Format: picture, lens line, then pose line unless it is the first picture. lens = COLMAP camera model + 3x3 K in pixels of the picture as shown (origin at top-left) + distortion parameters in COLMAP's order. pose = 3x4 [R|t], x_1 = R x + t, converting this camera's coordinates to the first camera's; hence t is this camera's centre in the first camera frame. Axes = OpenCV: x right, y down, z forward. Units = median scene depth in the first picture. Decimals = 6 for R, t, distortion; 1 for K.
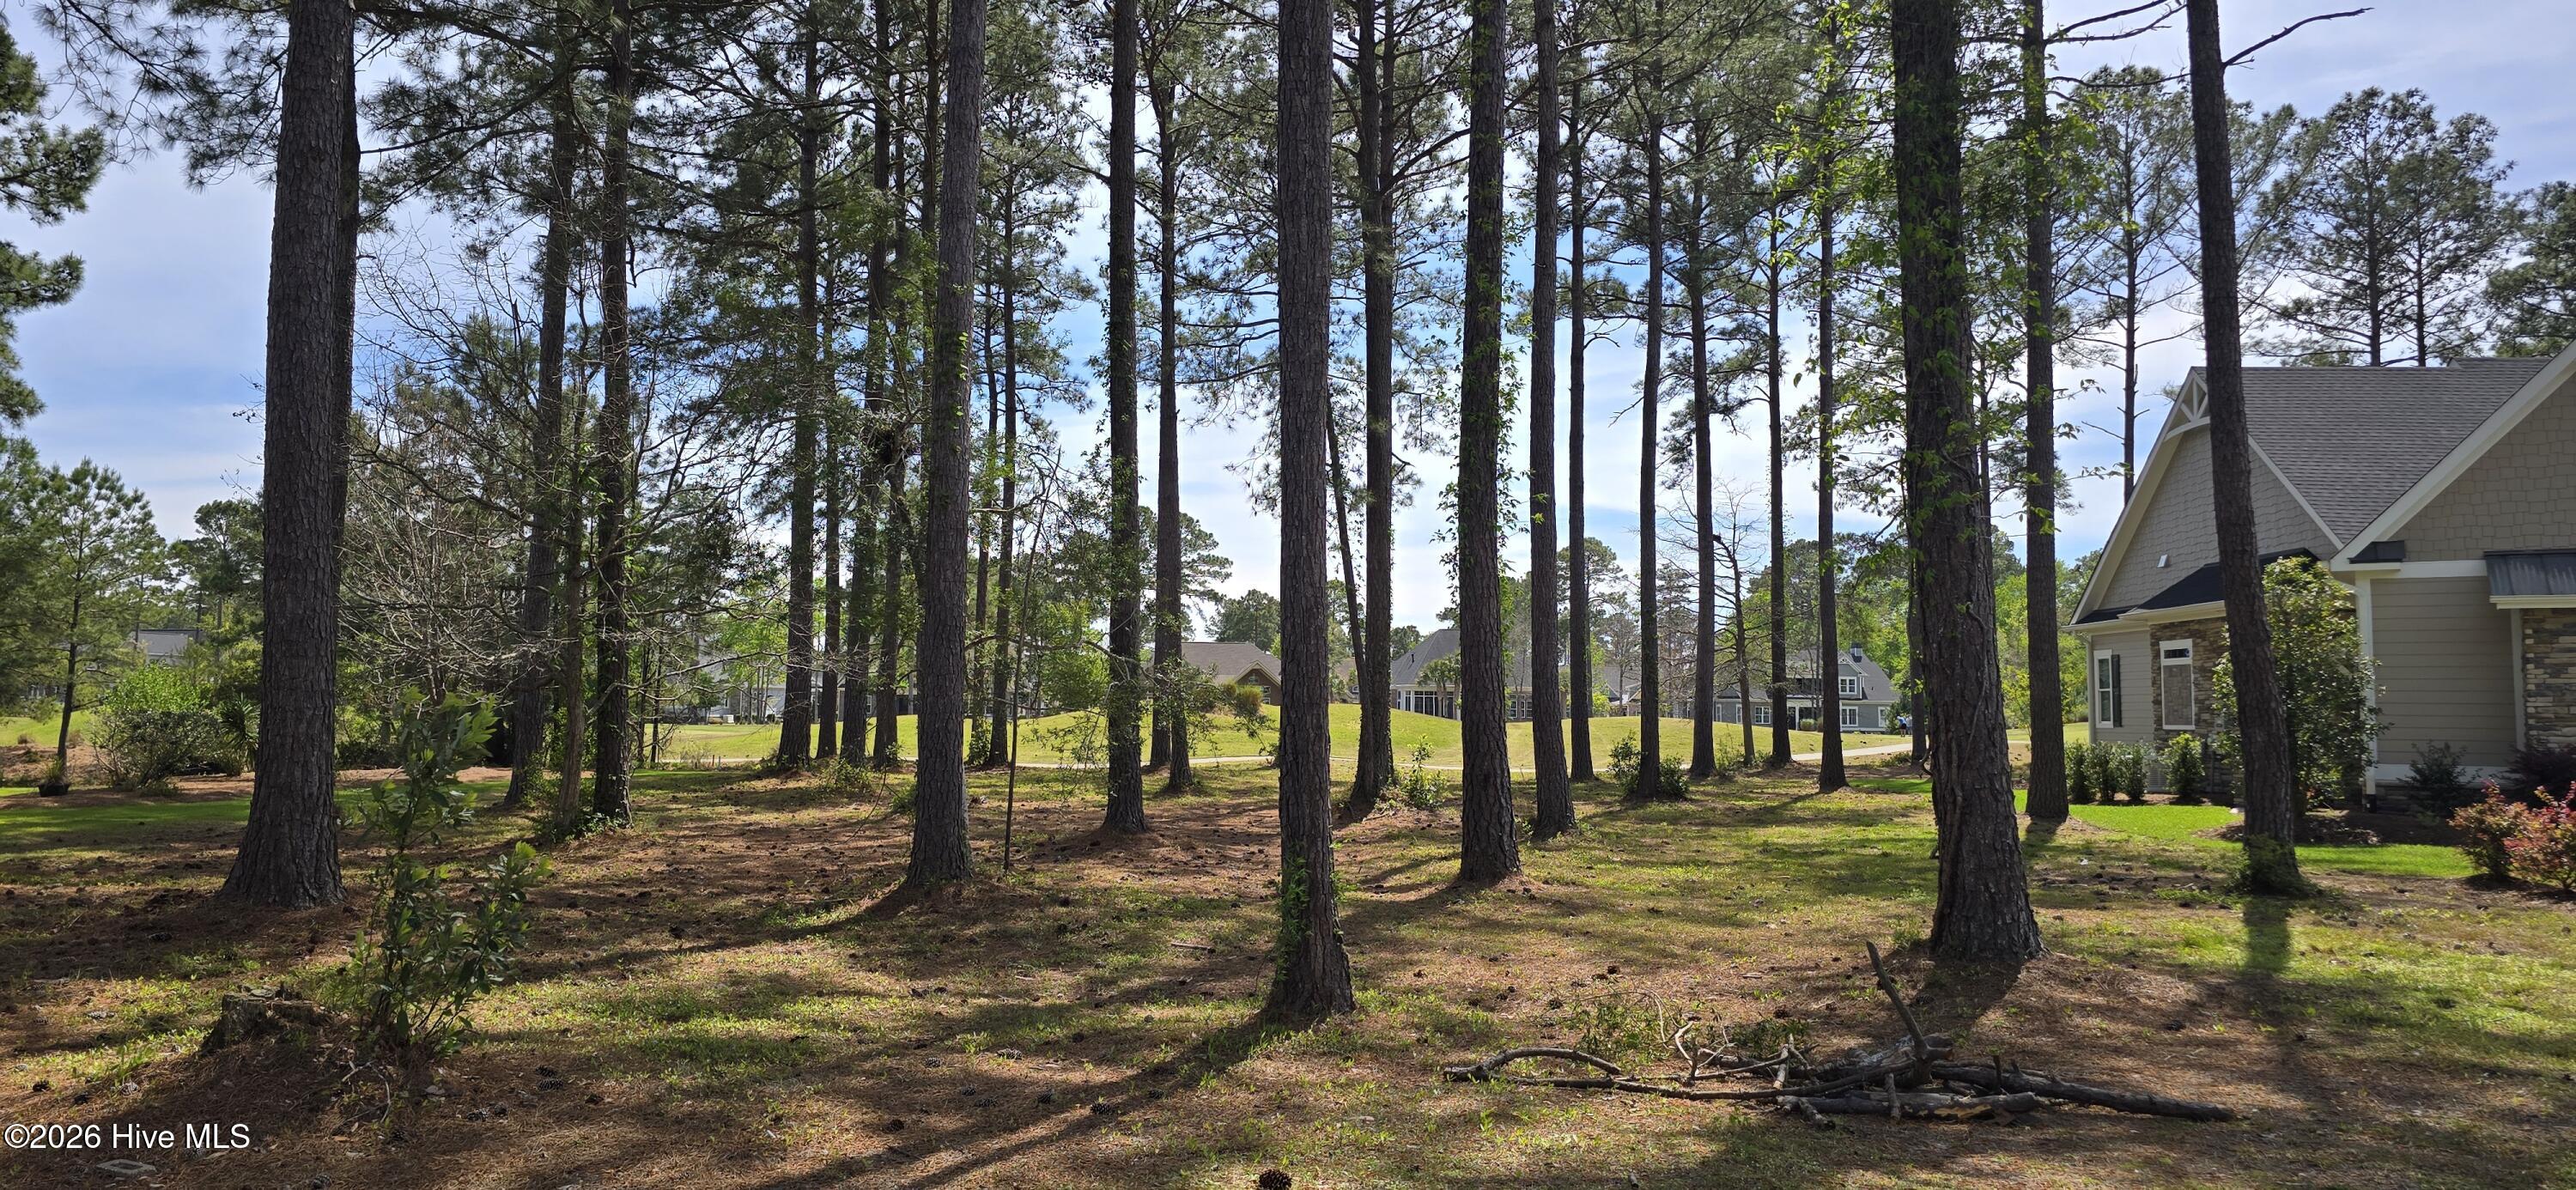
lens RADIAL K [[1608.7, 0, 1290.2], [0, 1608.7, 605.5], [0, 0, 1]] dist [-0.035169, -0.001422]
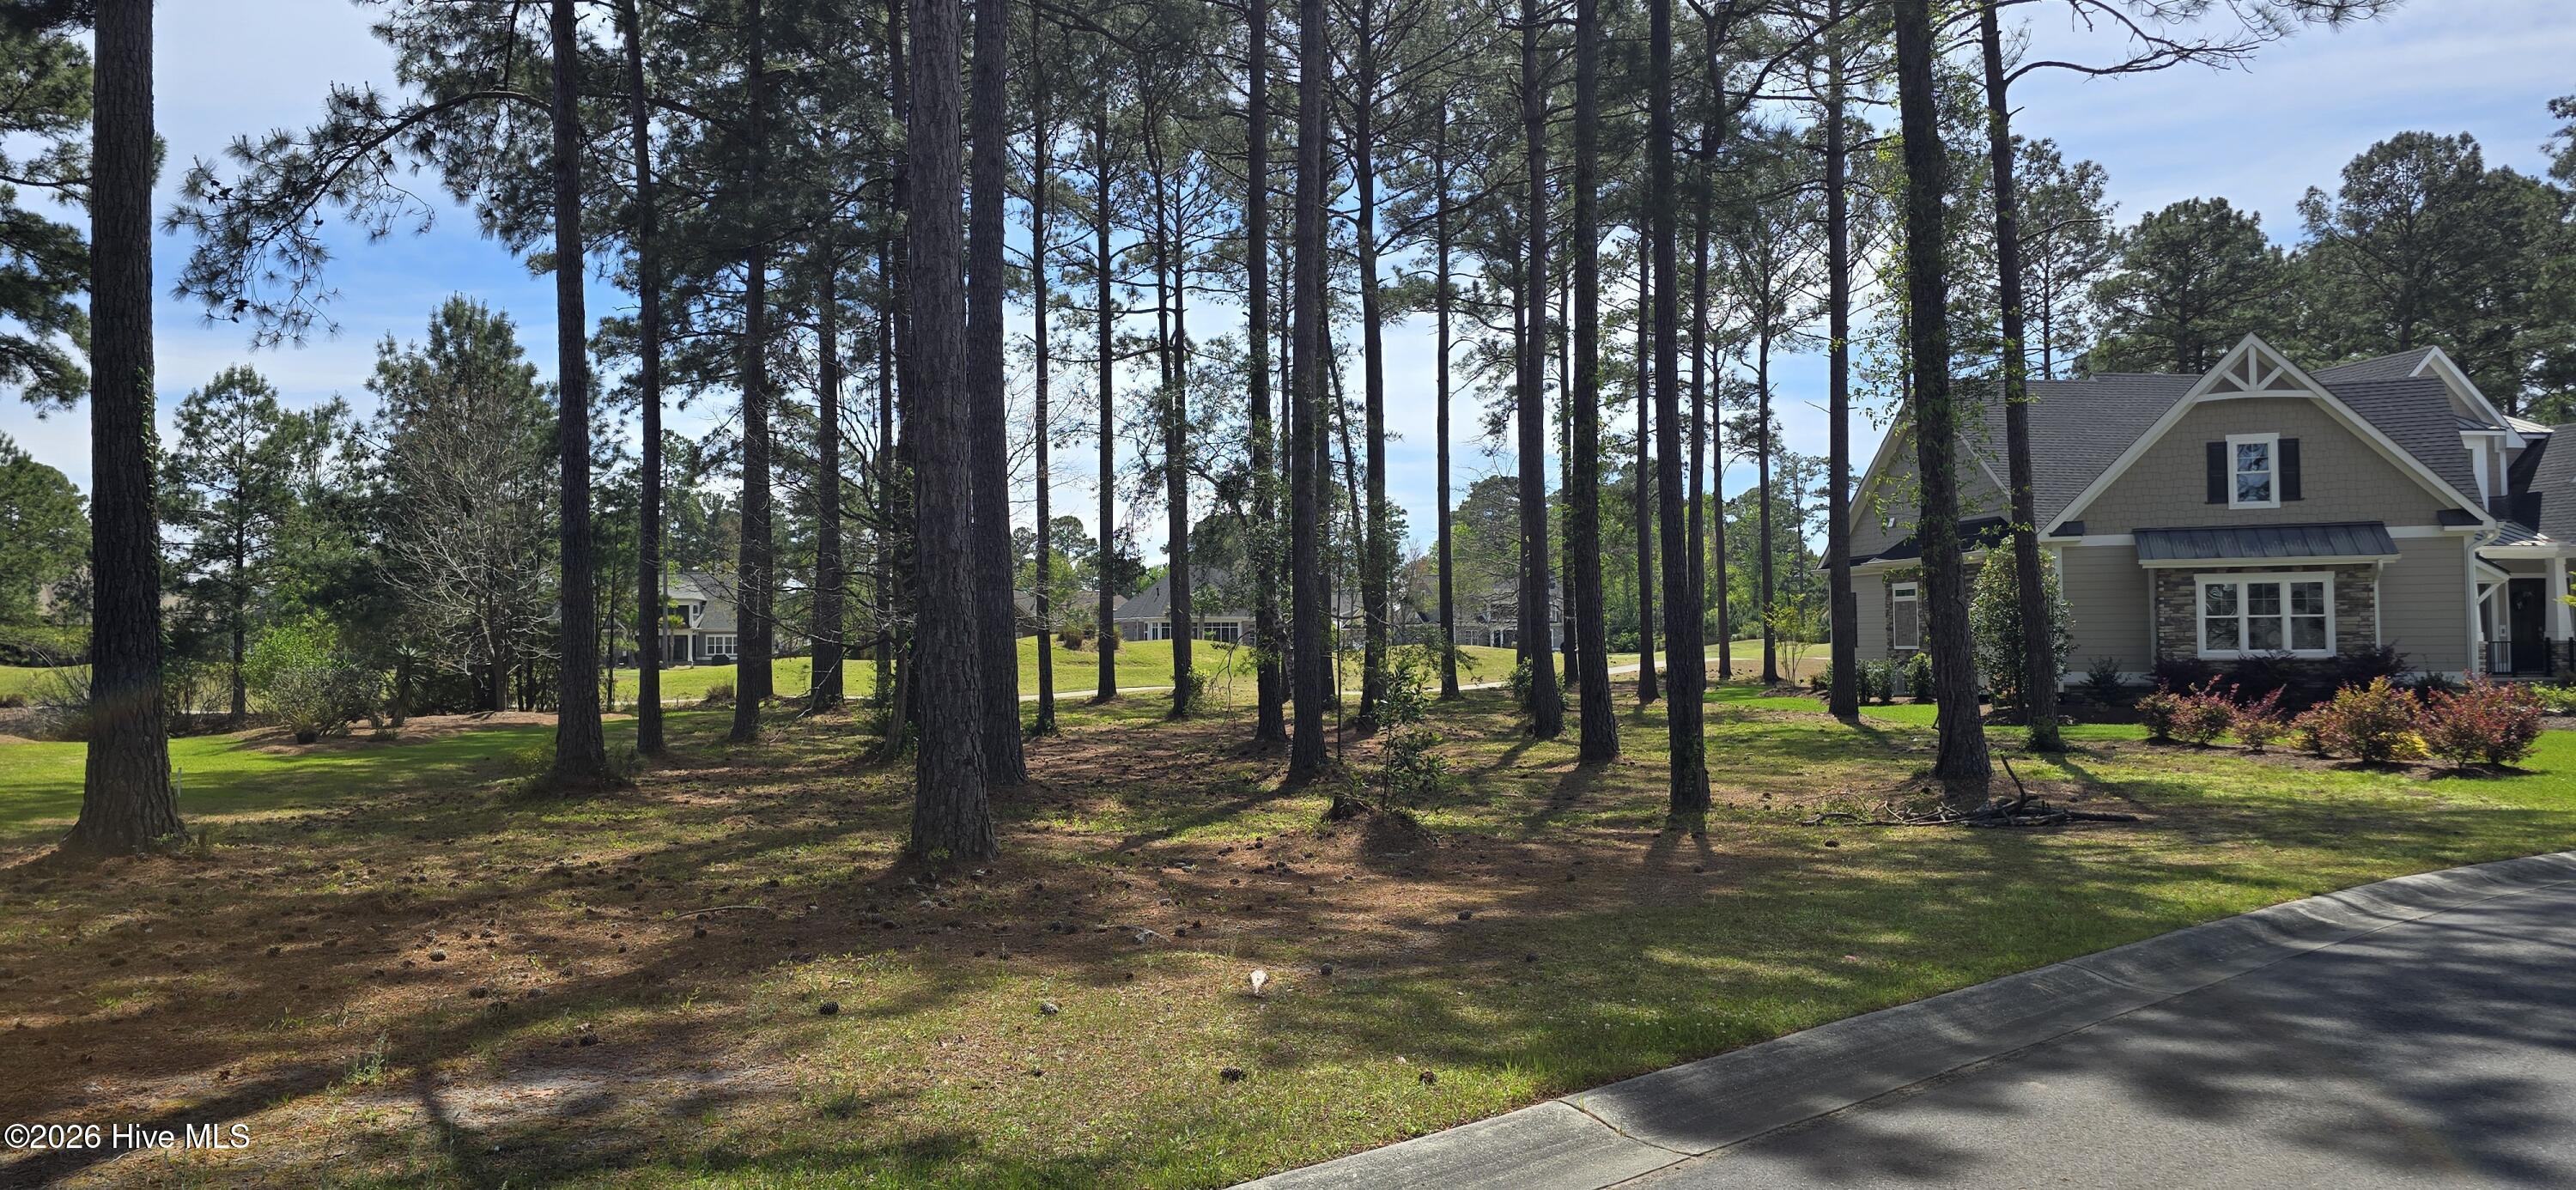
lens RADIAL K [[1583.9, 0, 1273.7], [0, 1583.9, 599.6], [0, 0, 1]] dist [-0.043879, 0.000046]
pose [[0.982478, -0.015885, 0.185698, -0.188437], [0.008286, 0.999099, 0.041623, -0.020924], [-0.186192, -0.039355, 0.981725, -0.181089]]
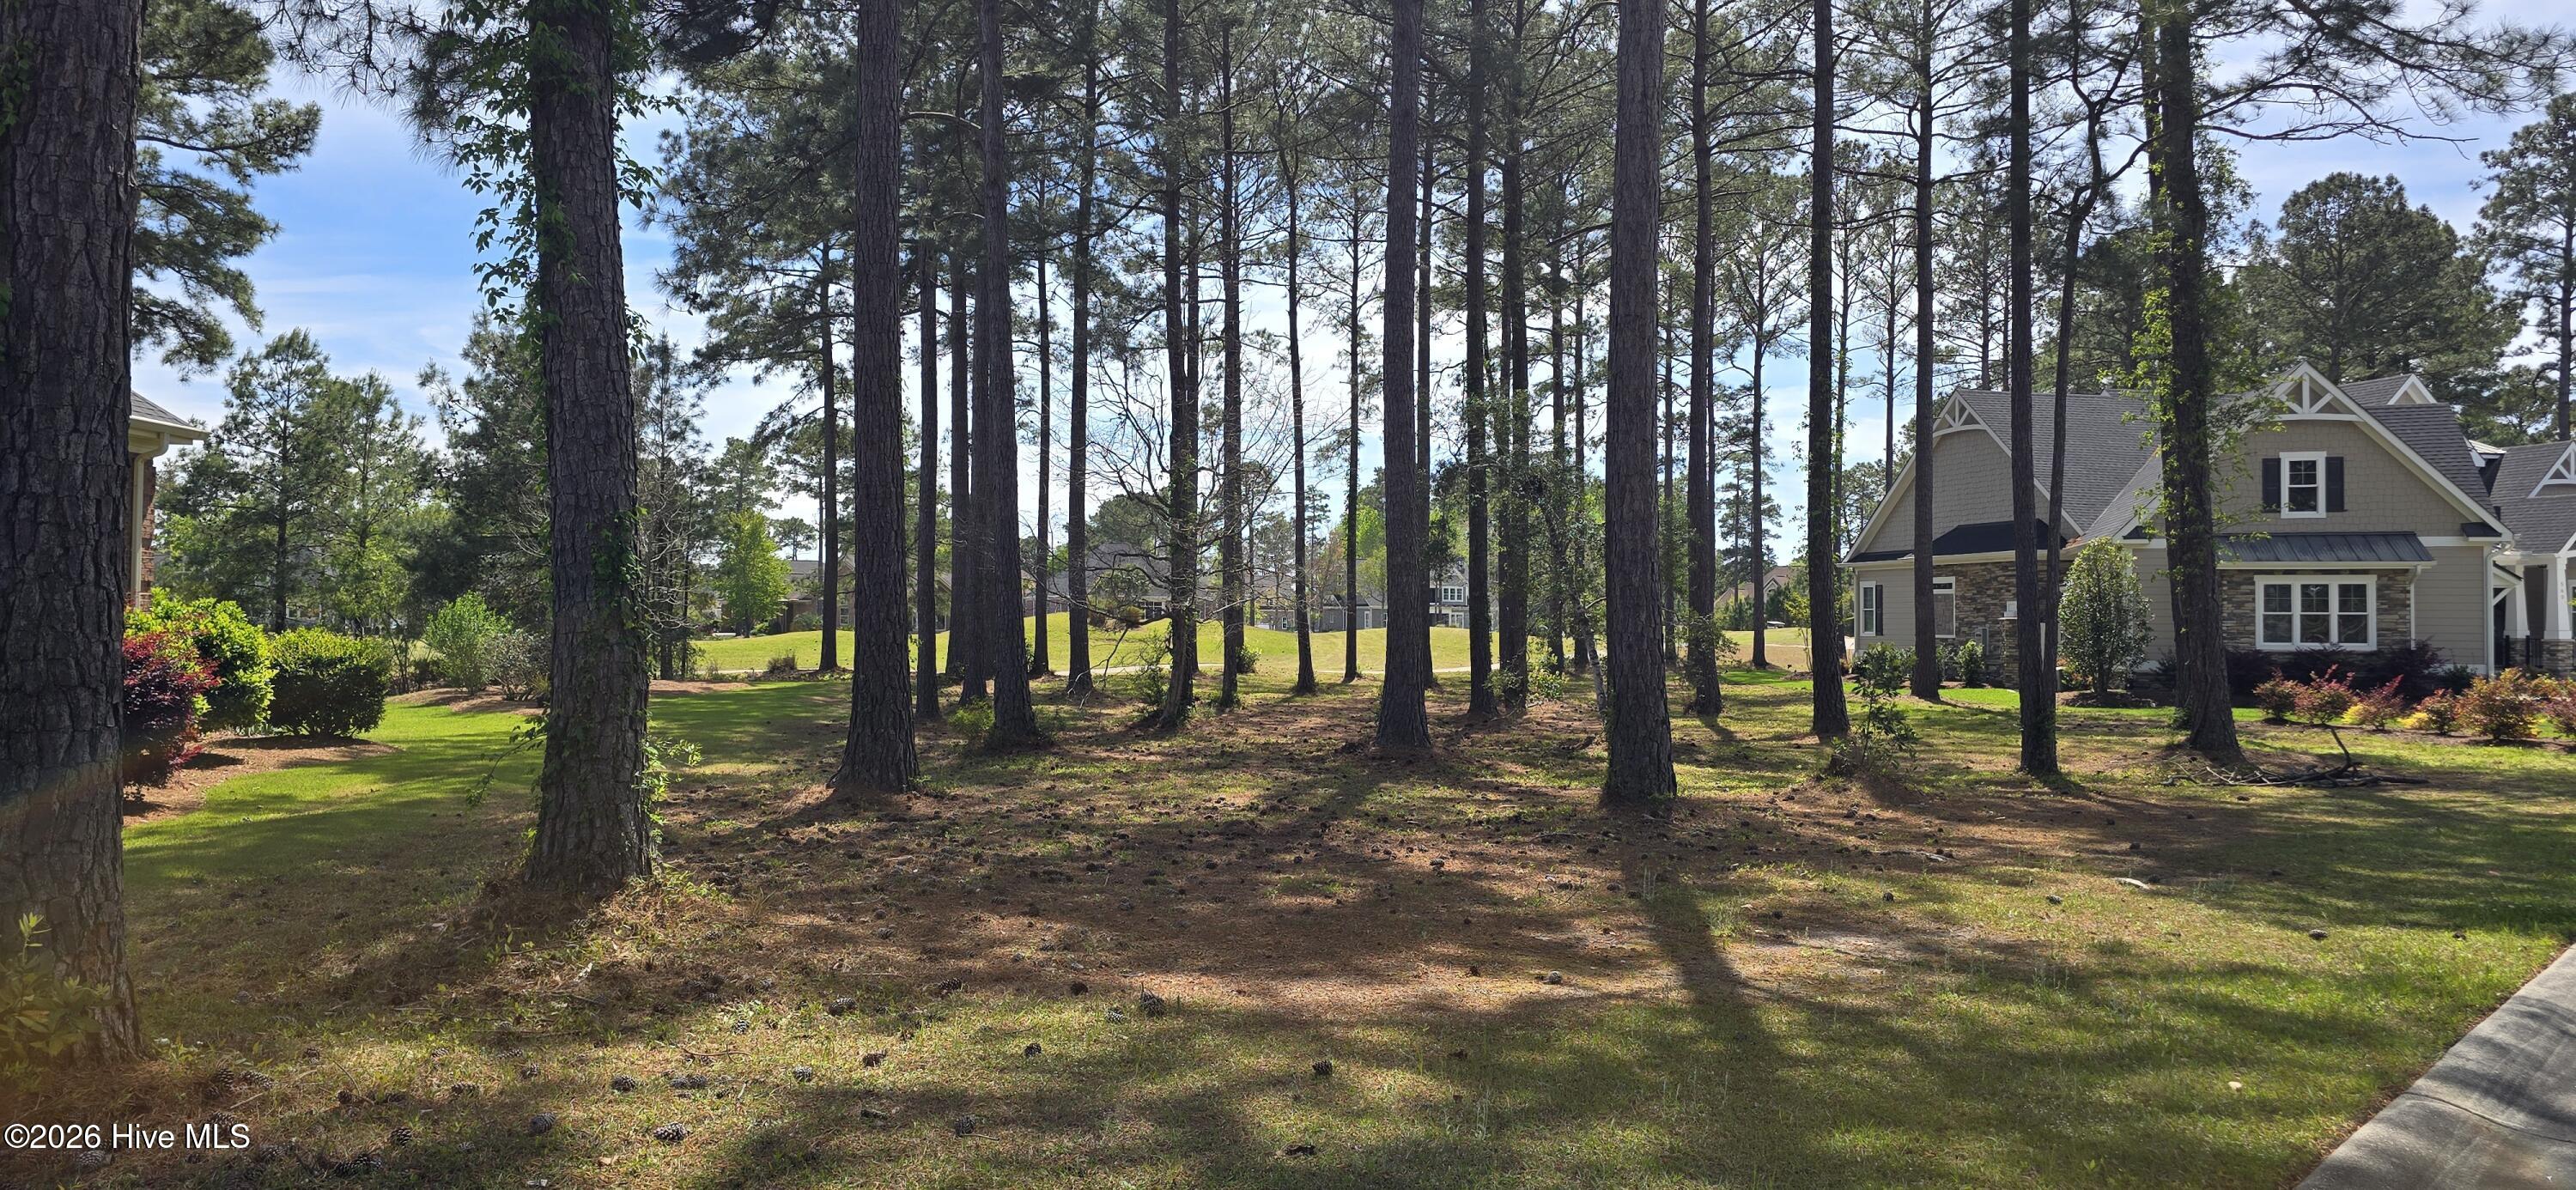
lens RADIAL K [[1558.1, 0, 1265.6], [0, 1558.1, 589.2], [0, 0, 1]] dist [-0.041867, -0.002707]
pose [[0.966630, -0.000575, 0.256177, -0.362348], [-0.012078, 0.998783, 0.047818, -0.024181], [-0.255893, -0.049316, 0.965446, -0.191760]]
